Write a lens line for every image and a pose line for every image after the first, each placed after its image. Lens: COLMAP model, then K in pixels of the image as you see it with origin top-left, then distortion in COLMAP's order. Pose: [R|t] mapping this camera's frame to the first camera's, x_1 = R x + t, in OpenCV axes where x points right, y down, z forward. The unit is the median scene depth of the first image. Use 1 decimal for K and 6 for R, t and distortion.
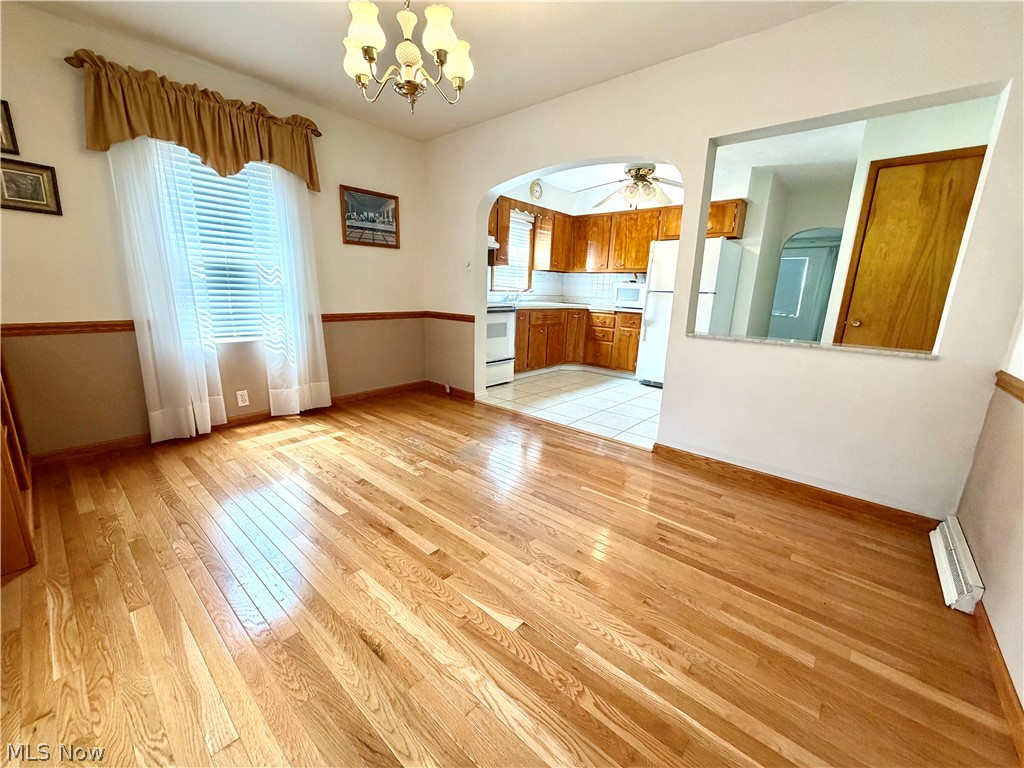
lens RADIAL K [[409.5, 0, 507.4], [0, 409.5, 386.3], [0, 0, 1]] dist [0.000026, -0.000401]
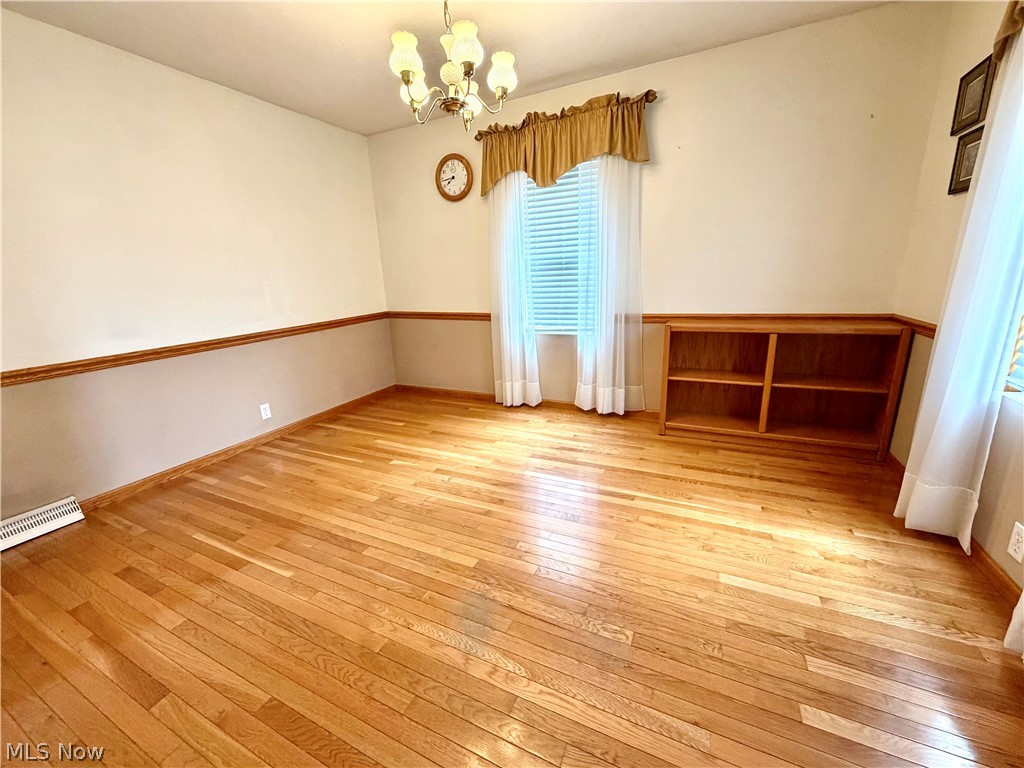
lens RADIAL K [[409.5, 0, 505.7], [0, 409.5, 385.8], [0, 0, 1]] dist [0.000026, -0.000401]
pose [[-0.968142, 0.079935, -0.237299, -0.017758], [-0.039598, 0.886878, 0.460303, -0.179831], [0.247249, 0.455036, -0.855459, 0.708923]]
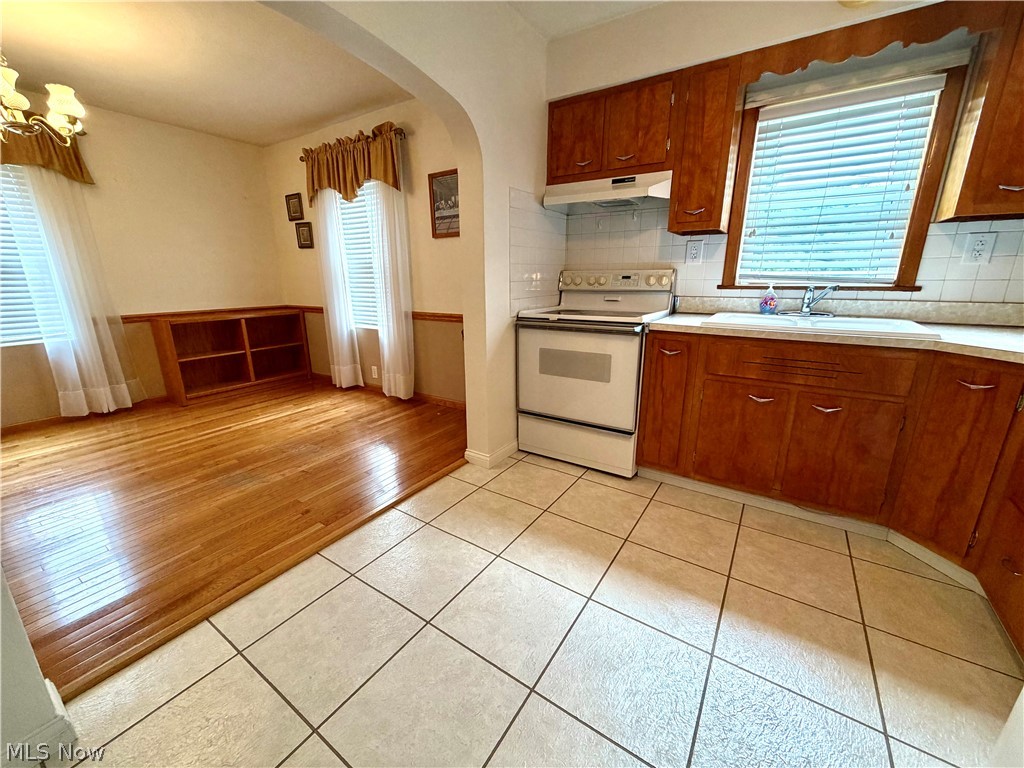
lens RADIAL K [[409.5, 0, 508.9], [0, 409.5, 385.2], [0, 0, 1]] dist [0.000026, -0.000401]
pose [[0.129609, 0.230406, -0.964425, 0.409718], [-0.218502, 0.955356, 0.198875, -0.172417], [0.967191, 0.184952, 0.174167, 0.729023]]
